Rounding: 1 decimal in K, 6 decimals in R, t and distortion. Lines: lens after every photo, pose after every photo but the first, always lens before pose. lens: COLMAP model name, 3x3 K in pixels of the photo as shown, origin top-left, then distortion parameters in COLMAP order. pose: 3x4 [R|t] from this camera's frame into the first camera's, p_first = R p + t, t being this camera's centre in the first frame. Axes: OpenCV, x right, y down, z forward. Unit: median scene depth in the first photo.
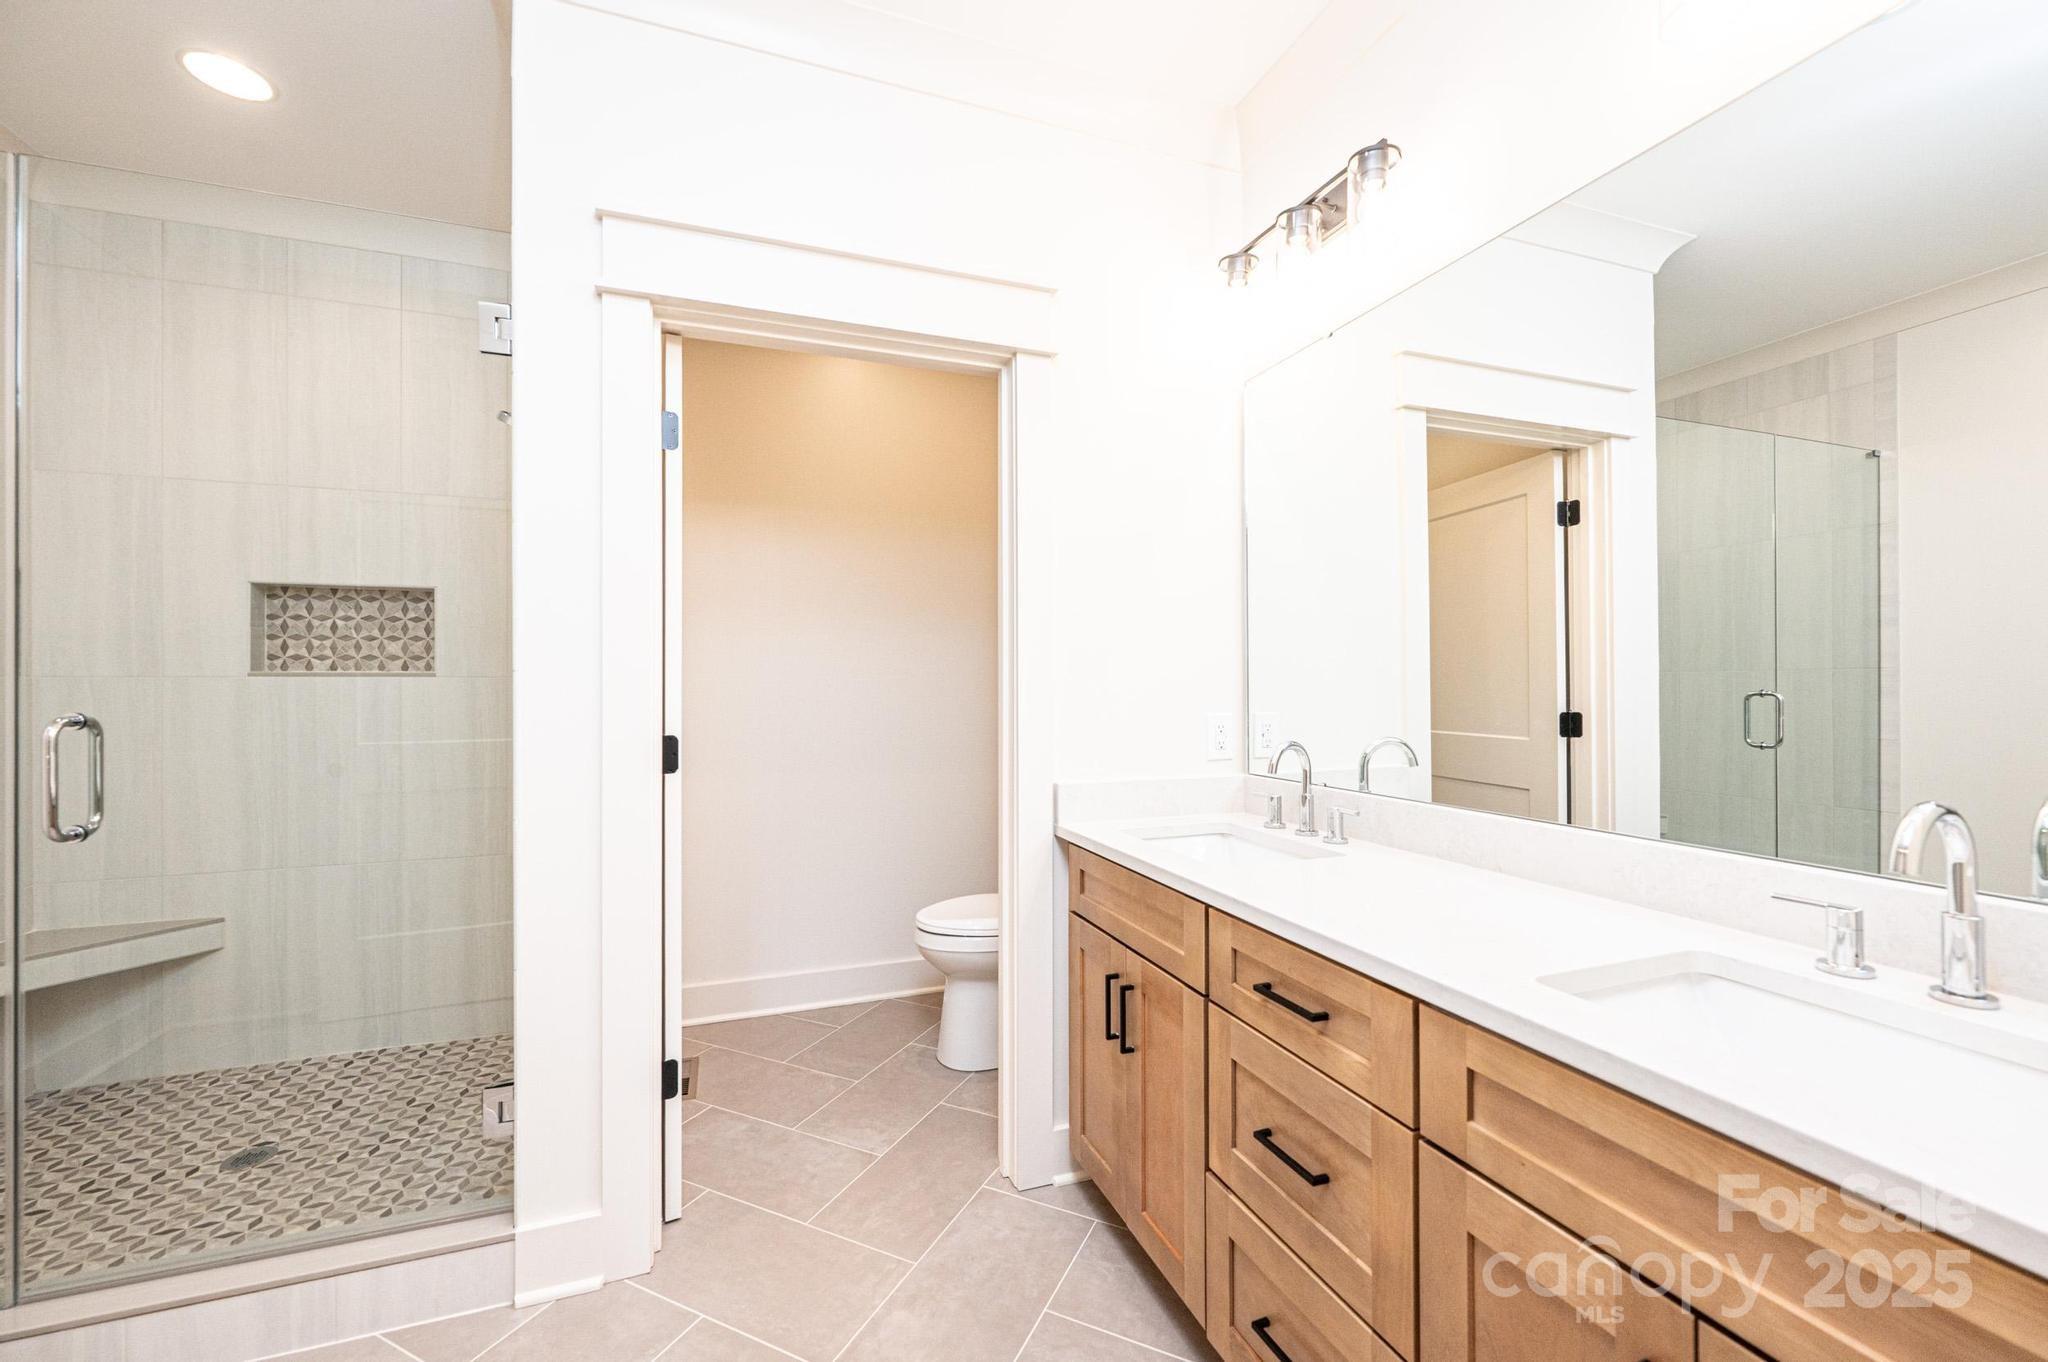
lens RADIAL K [[829.2, 0, 1030.1], [0, 829.2, 686.1], [0, 0, 1]] dist [0.002865, -0.001243]
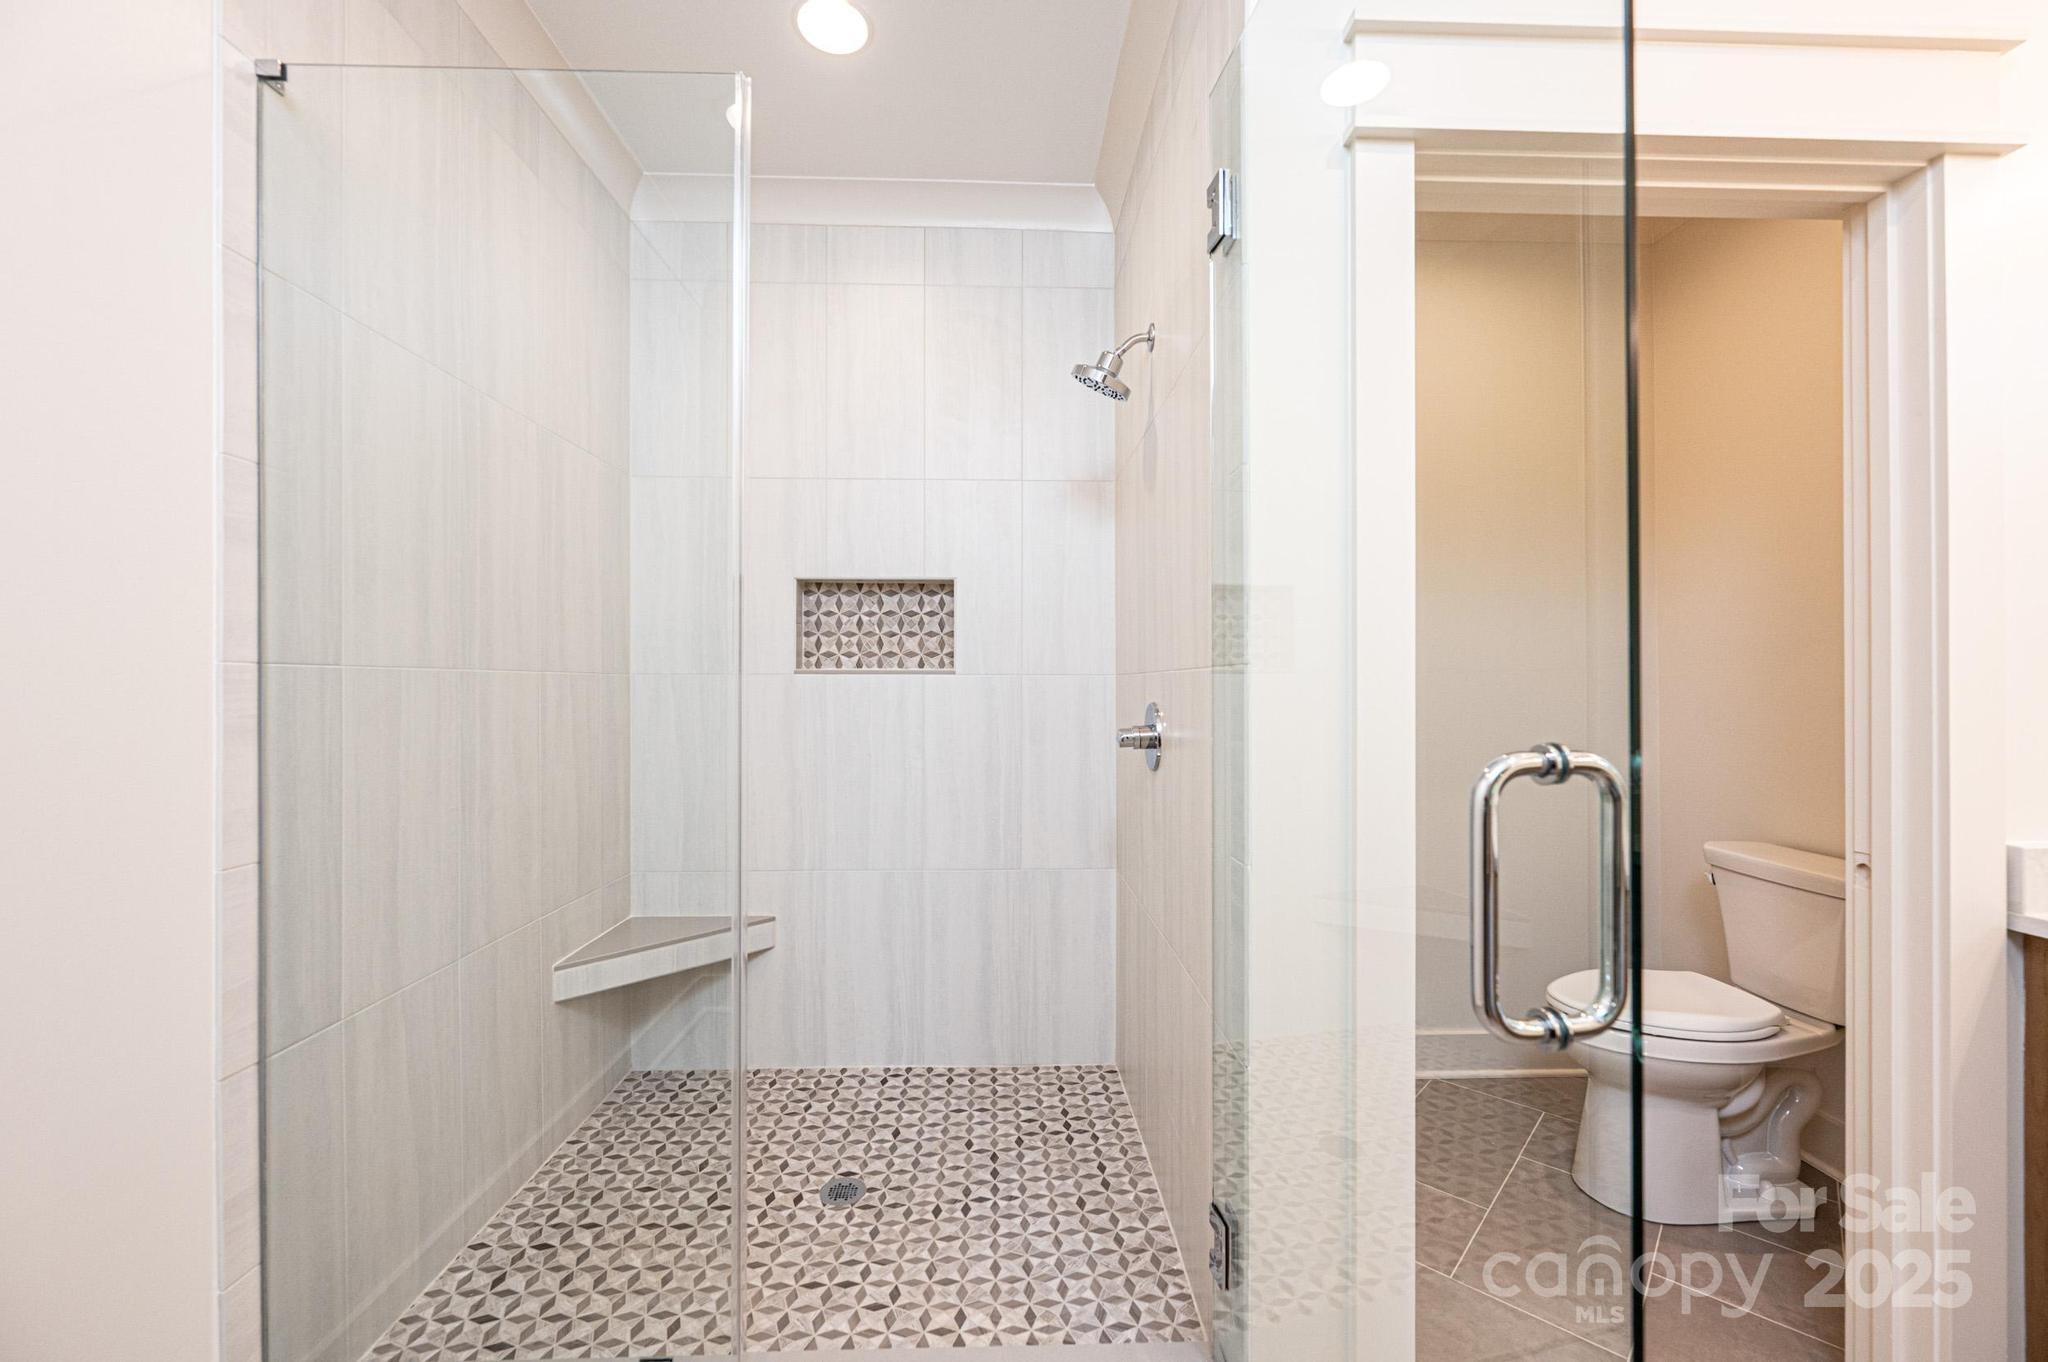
lens RADIAL K [[829.2, 0, 1015.2], [0, 829.2, 685.0], [0, 0, 1]] dist [0.002865, -0.001243]
pose [[0.949609, 0.002938, -0.313422, -0.380753], [-0.002485, 0.999995, 0.001844, -0.001094], [0.313426, -0.000972, 0.949612, 0.145134]]
